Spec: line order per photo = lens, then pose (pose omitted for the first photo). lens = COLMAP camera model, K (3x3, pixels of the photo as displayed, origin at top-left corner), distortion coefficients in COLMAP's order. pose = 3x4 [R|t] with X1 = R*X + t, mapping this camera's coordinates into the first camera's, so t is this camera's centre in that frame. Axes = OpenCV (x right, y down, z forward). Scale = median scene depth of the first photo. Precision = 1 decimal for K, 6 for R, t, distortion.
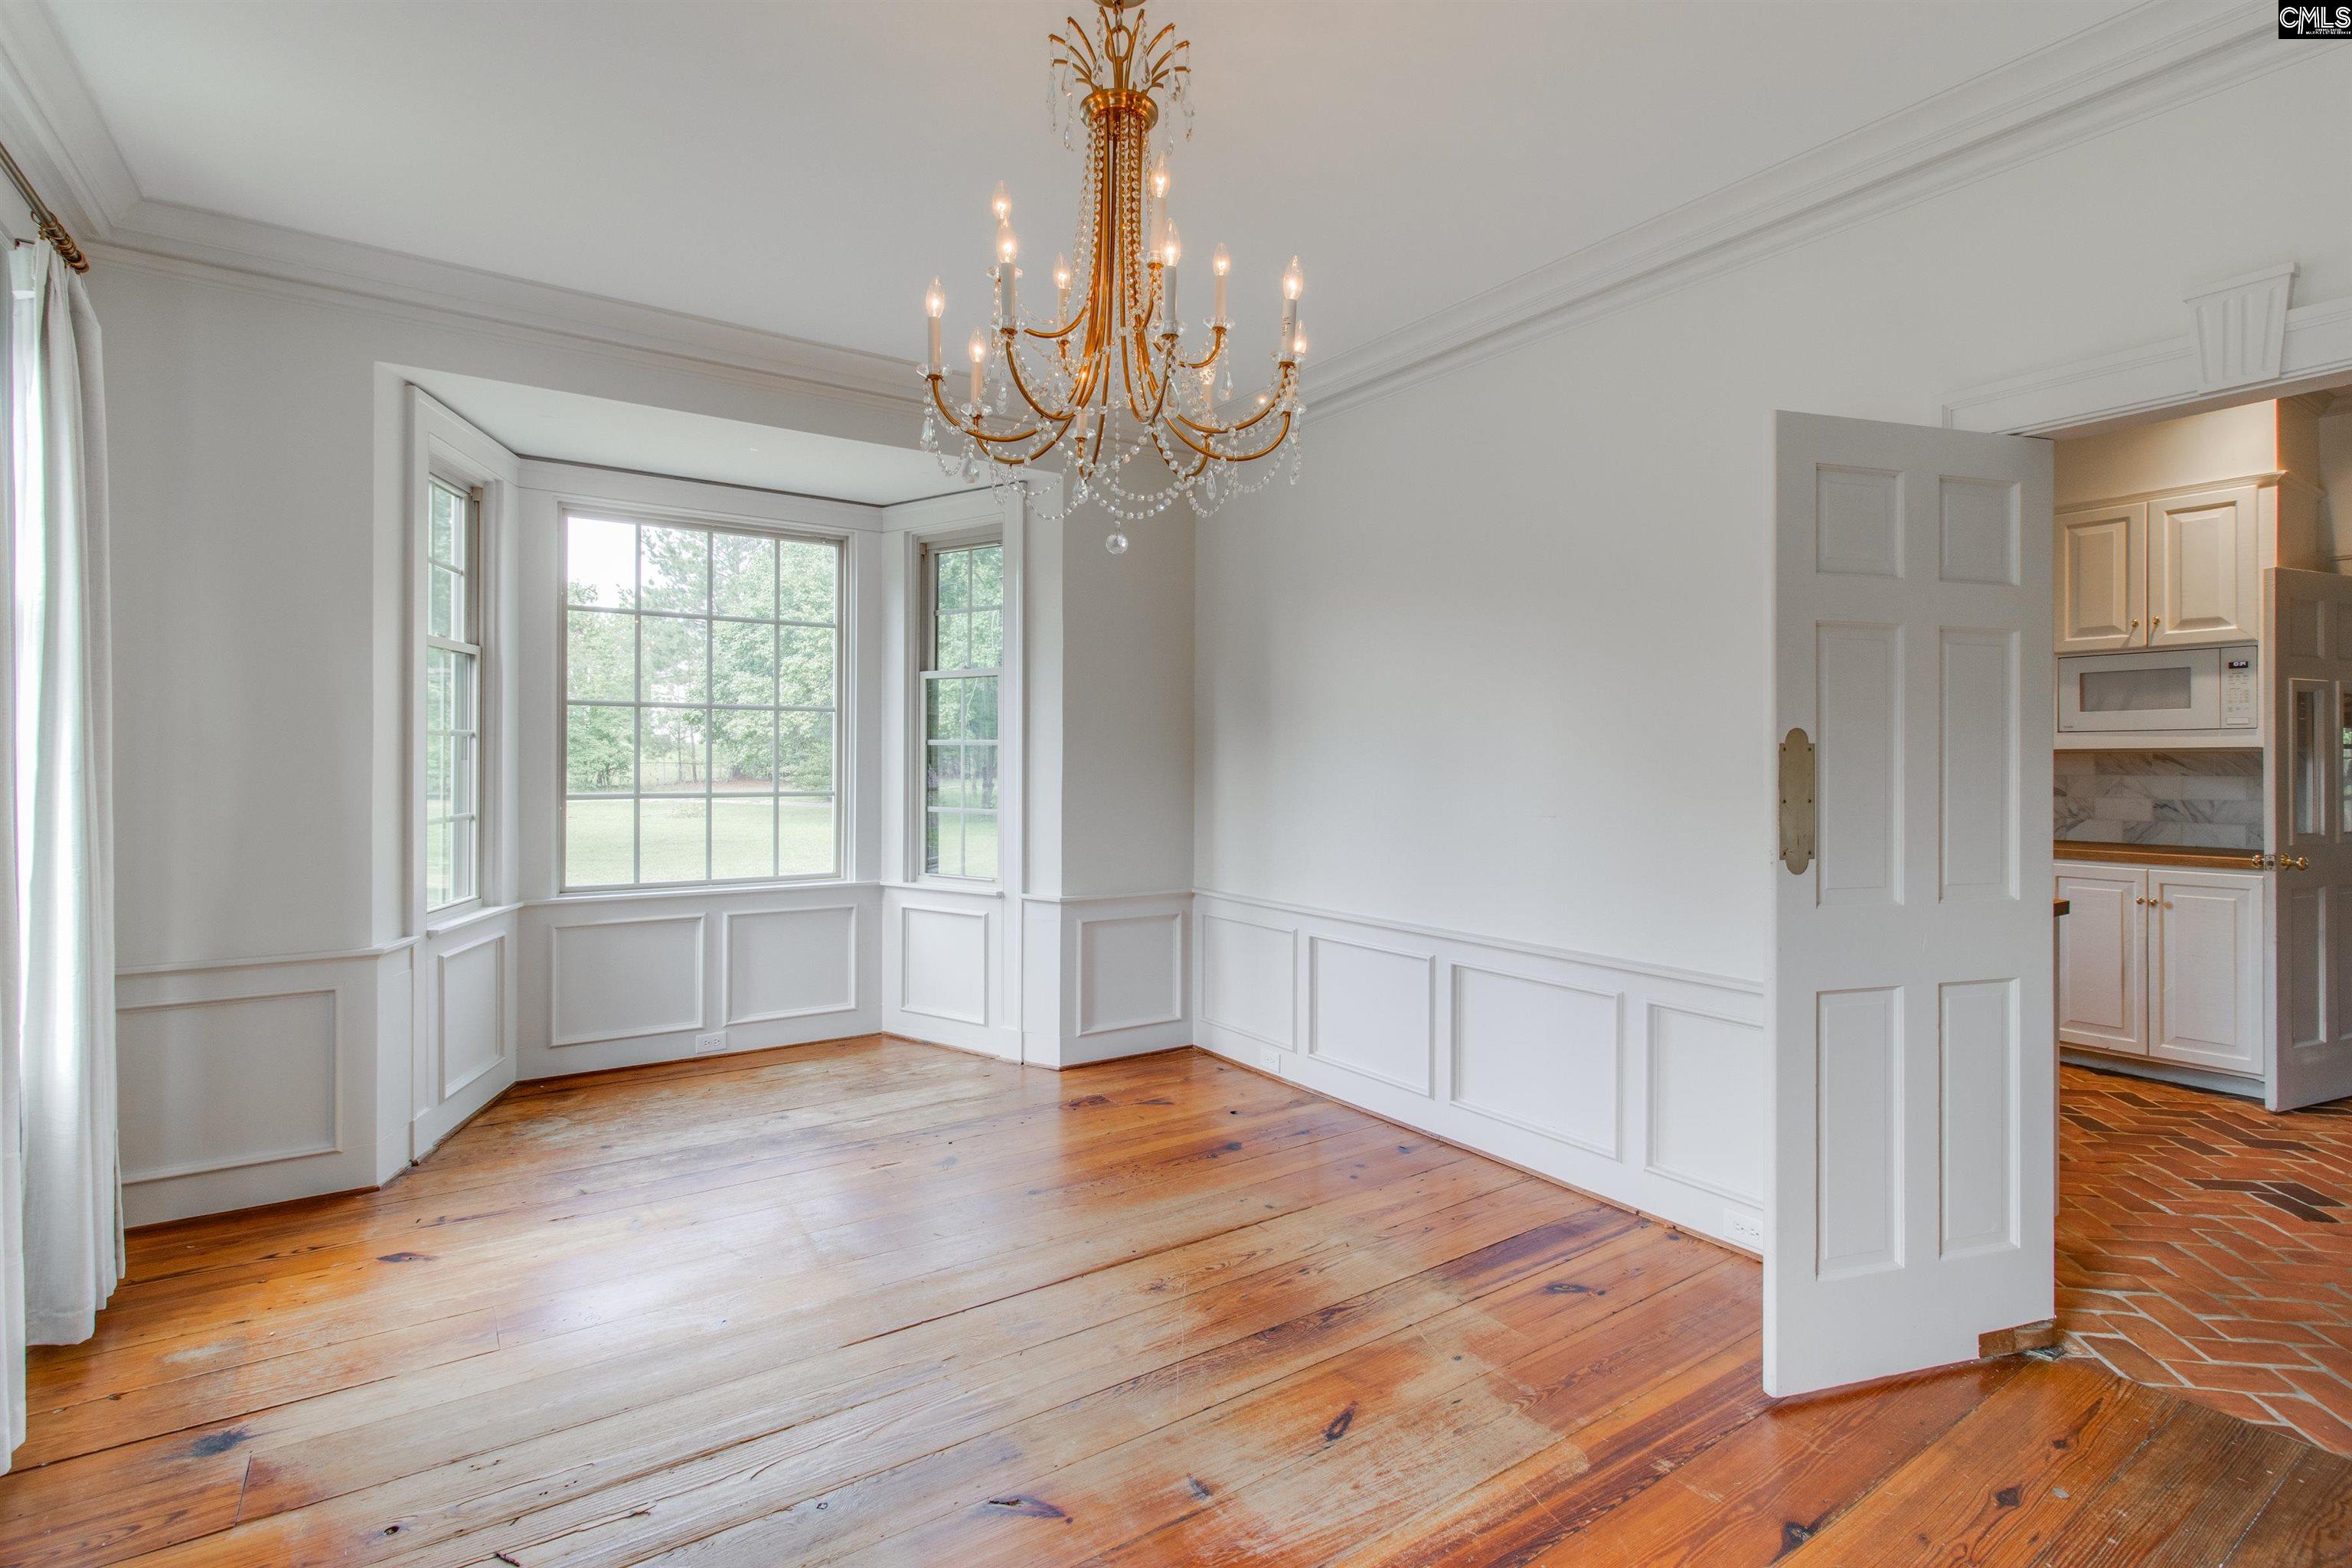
lens RADIAL K [[1090.9, 0, 1152.2], [0, 1090.9, 764.9], [0, 0, 1]] dist [0.000721, 0.000308]
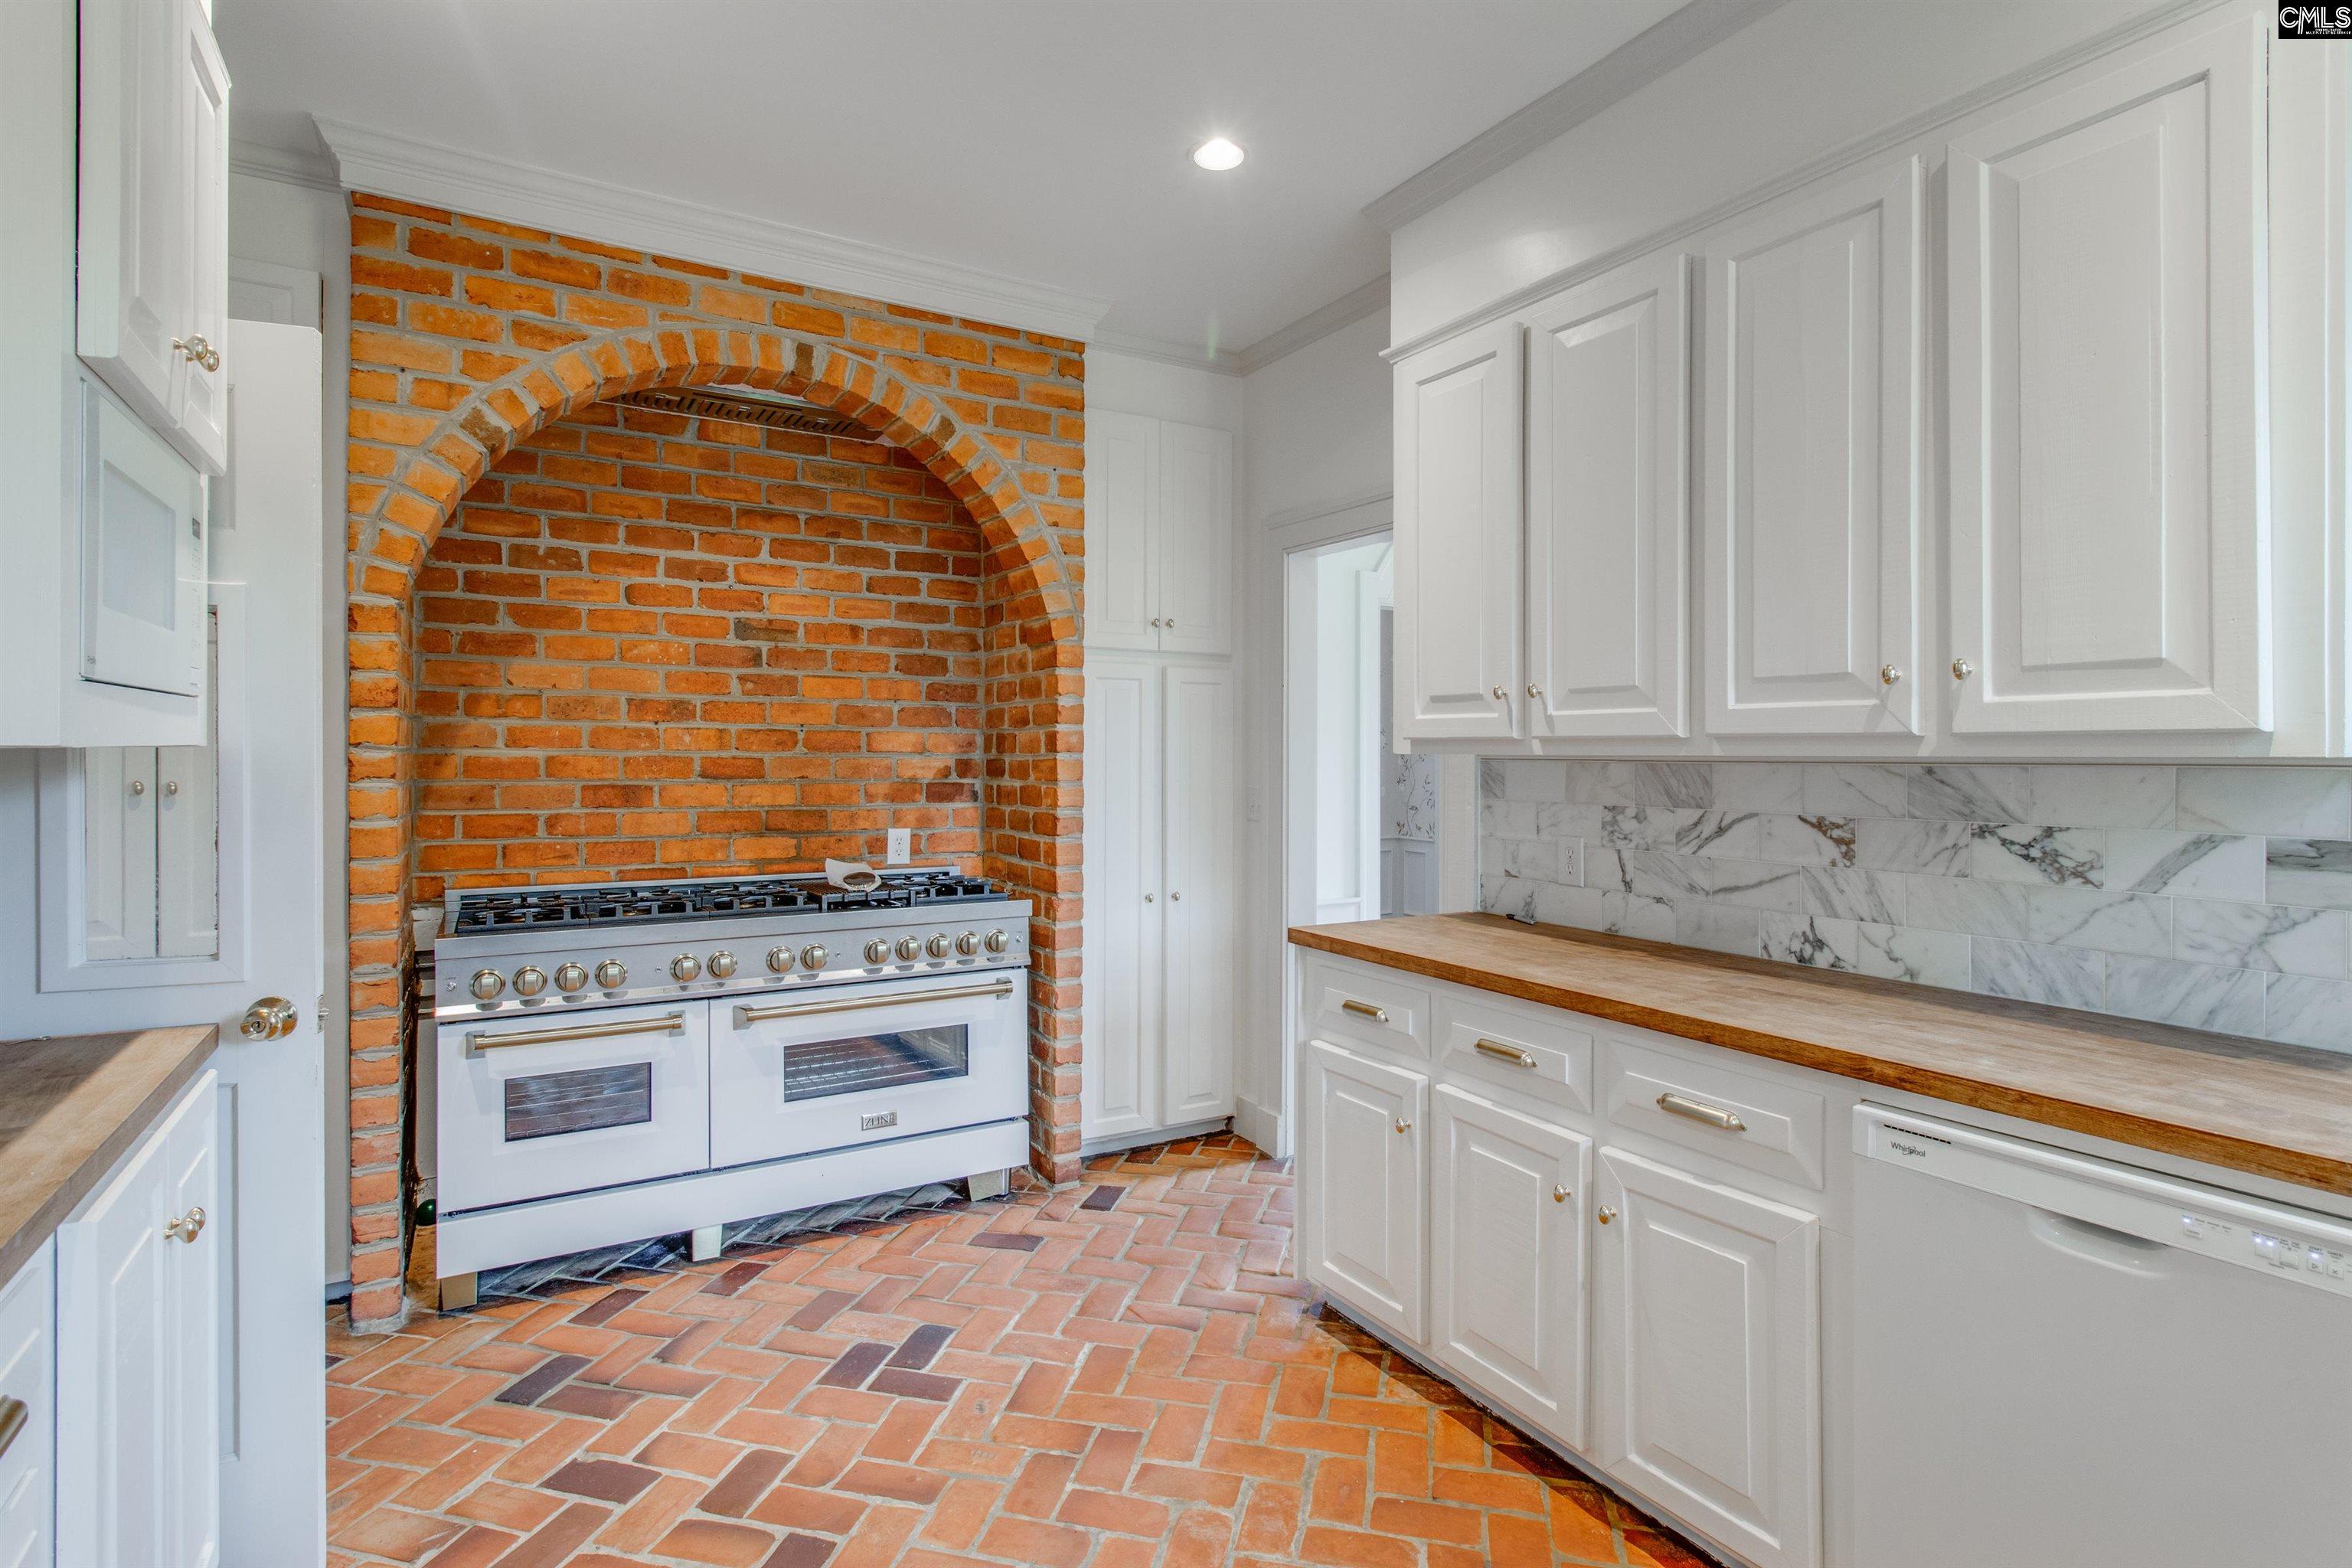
lens RADIAL K [[1171.3, 0, 1193.6], [0, 1171.3, 761.1], [0, 0, 1]] dist [-0.000697, 0.000209]
pose [[-0.999691, -0.007157, 0.023819, 0.618478], [-0.006875, 0.999905, 0.011905, -0.017657], [-0.023902, 0.011738, -0.999645, 1.352279]]
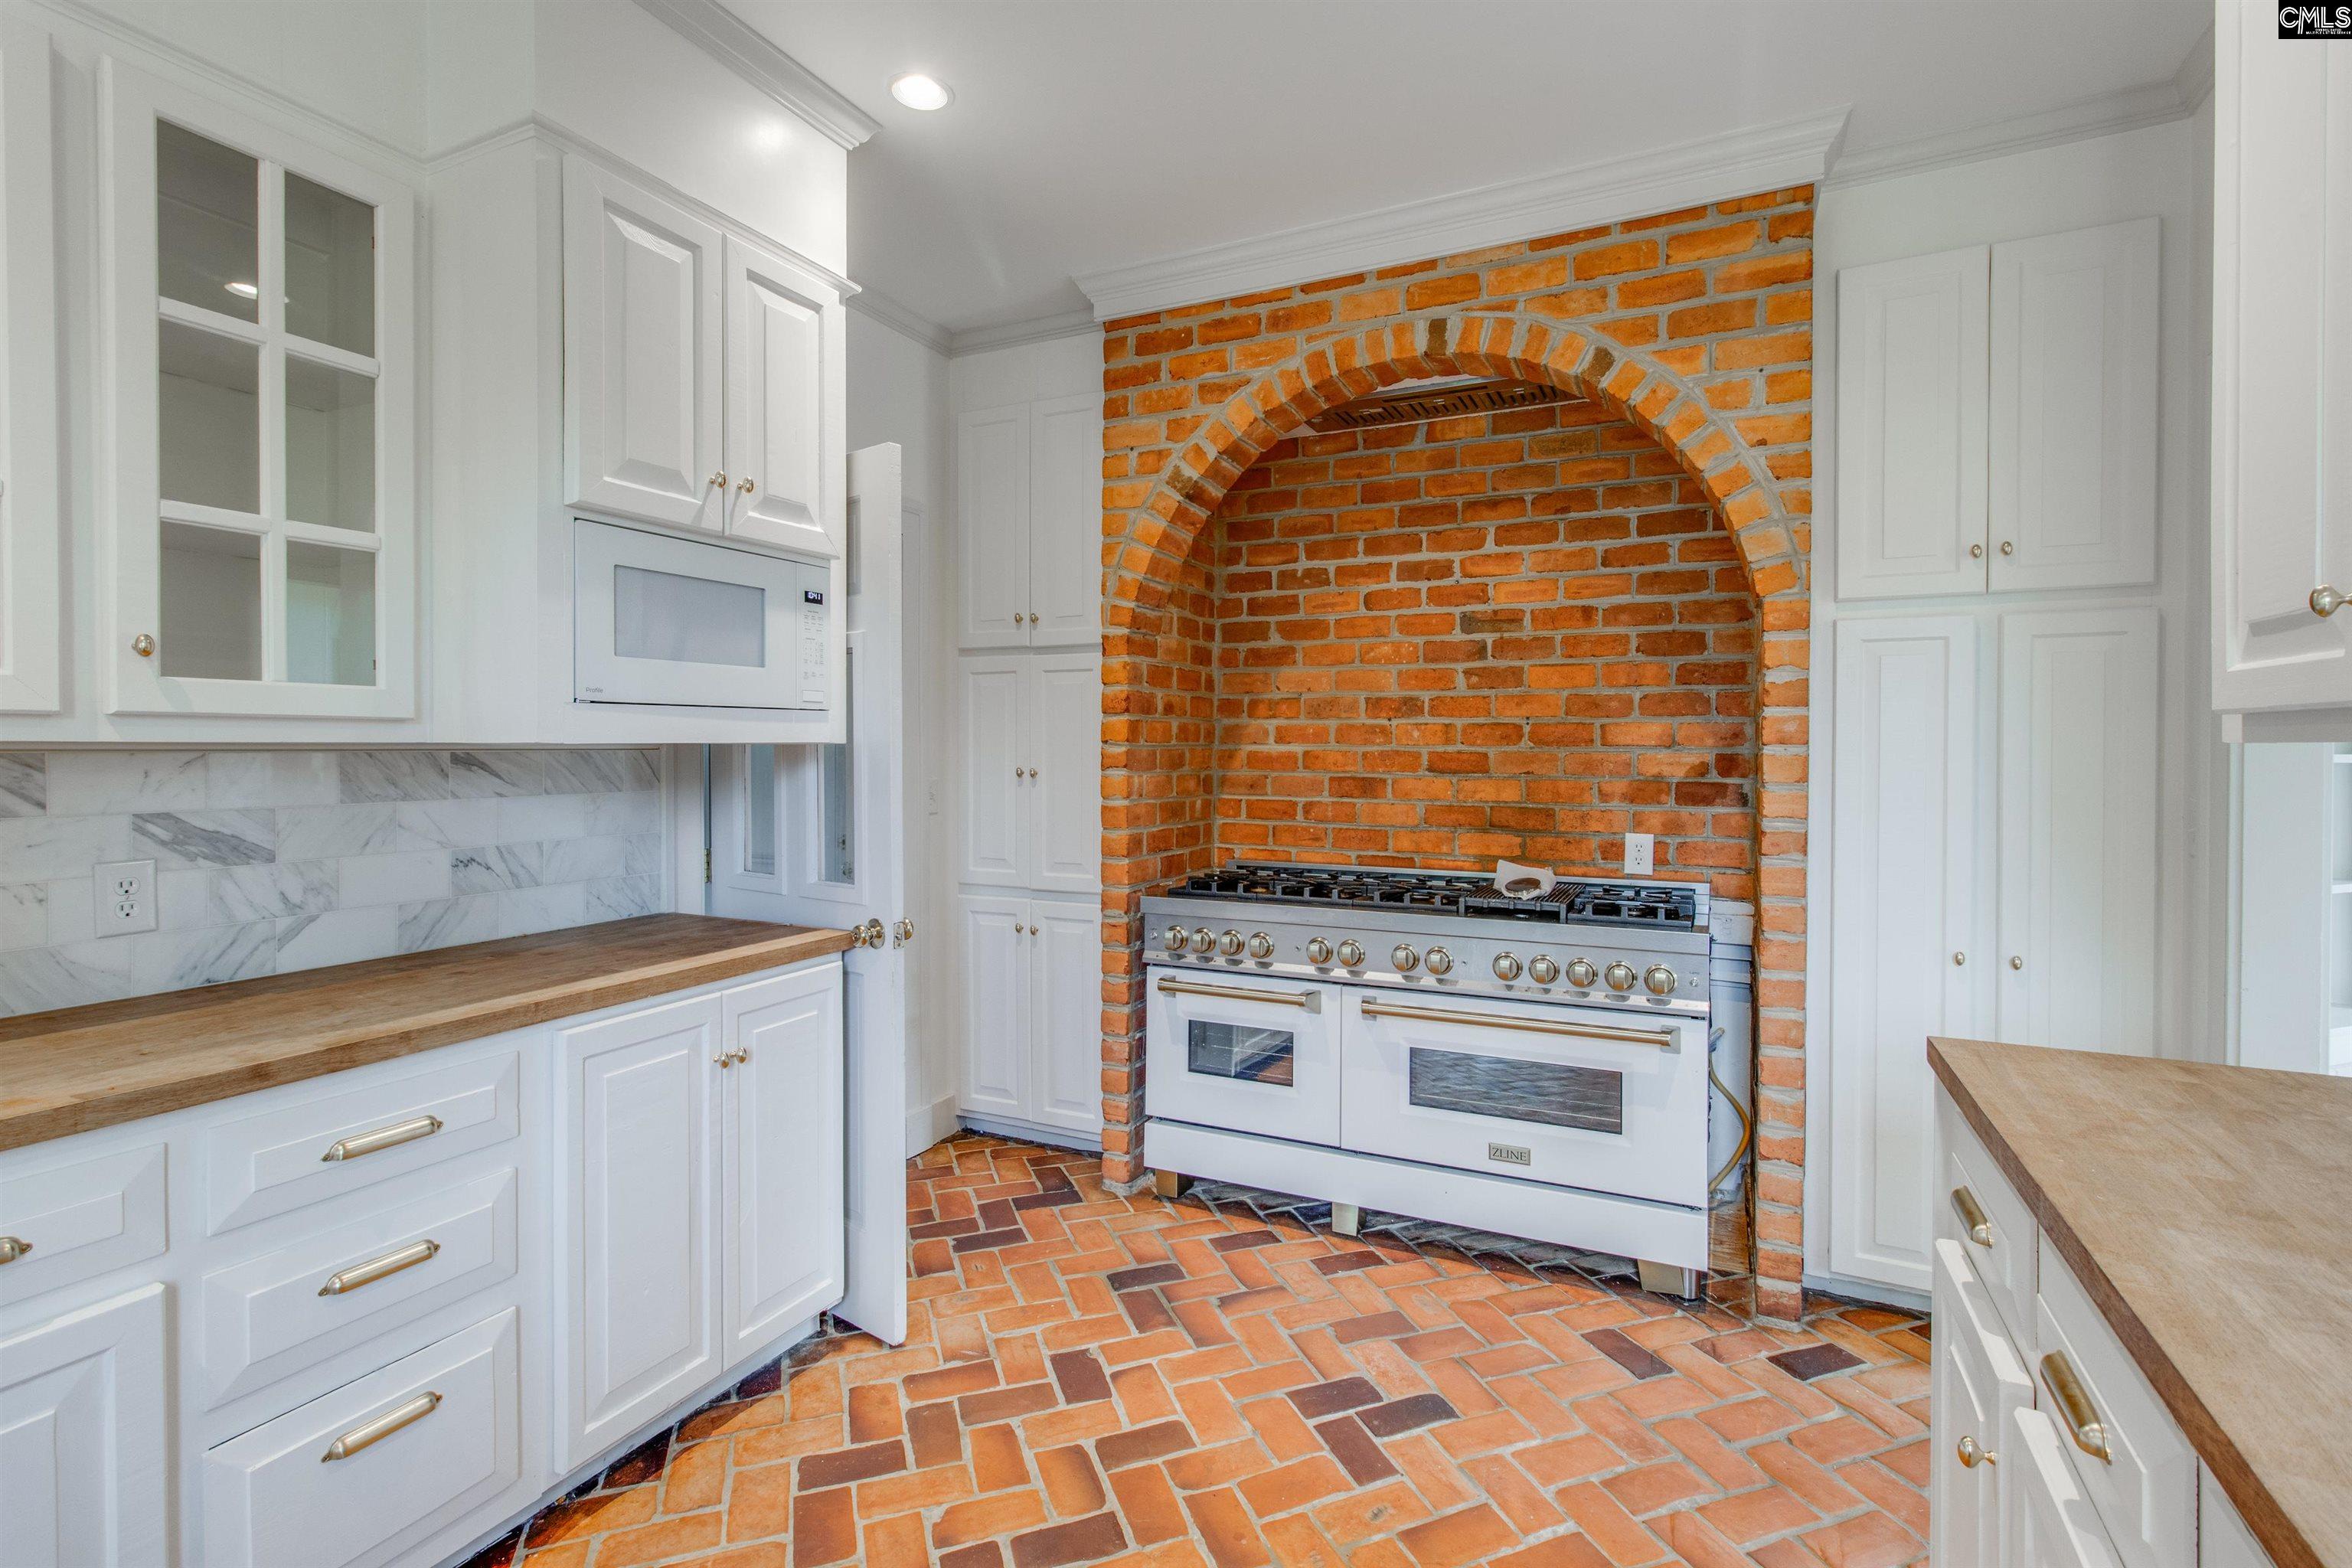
lens RADIAL K [[1090.9, 0, 1176.4], [0, 1090.9, 762.1], [0, 0, 1]] dist [0.000721, 0.000308]
pose [[-0.520075, -0.014090, 0.854004, 0.397879], [0.002770, 0.999831, 0.018182, -0.015497], [-0.854116, 0.011821, -0.519948, 1.094781]]
